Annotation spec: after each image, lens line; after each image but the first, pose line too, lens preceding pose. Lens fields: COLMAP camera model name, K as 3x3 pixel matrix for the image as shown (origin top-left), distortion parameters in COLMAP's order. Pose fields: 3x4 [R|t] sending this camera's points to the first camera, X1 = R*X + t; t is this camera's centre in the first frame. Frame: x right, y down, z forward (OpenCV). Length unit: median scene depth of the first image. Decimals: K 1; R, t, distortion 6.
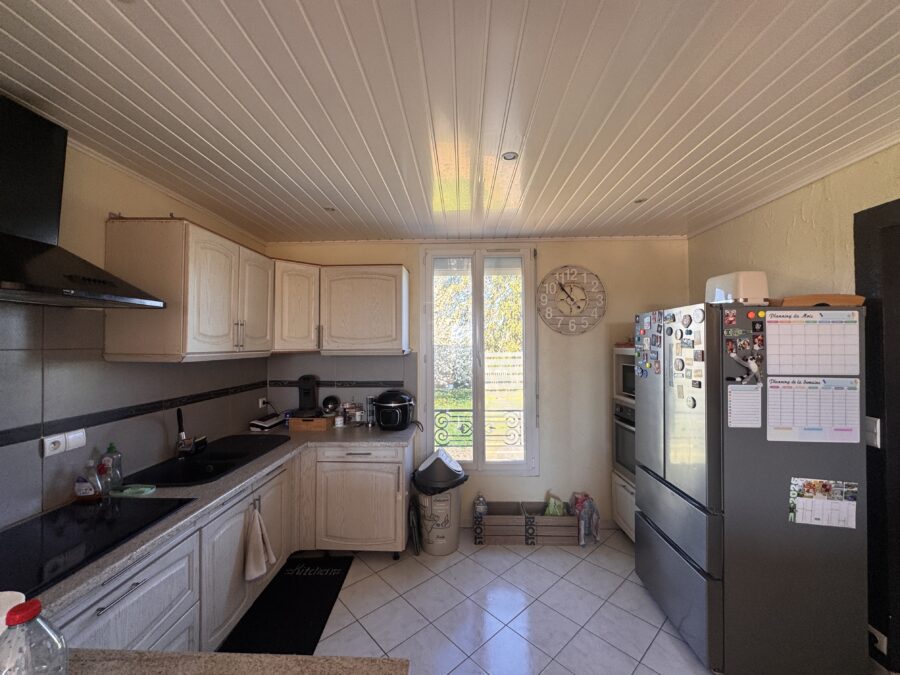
lens RADIAL K [[388.1, 0, 450.0], [0, 388.1, 337.5], [0, 0, 1]] dist [-0.019154, -0.000096]
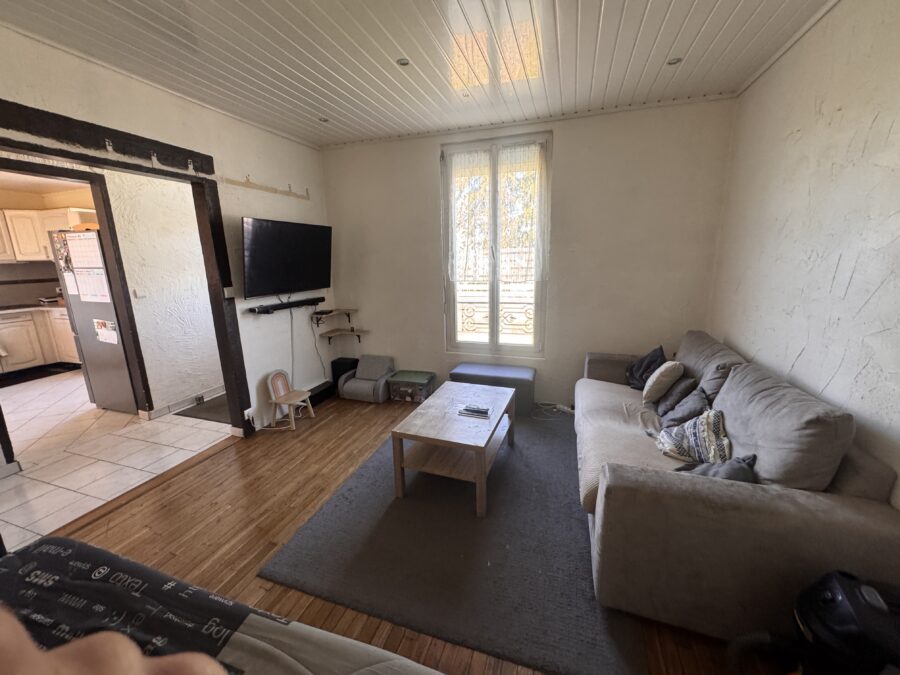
lens RADIAL K [[364.9, 0, 450.0], [0, 364.9, 337.5], [0, 0, 1]] dist [0.000779, 0.000074]
pose [[0.960655, 0.030971, -0.276012, 3.206368], [0.045428, 0.962859, 0.266155, 0.029890], [0.274004, -0.268221, 0.923569, -0.296346]]
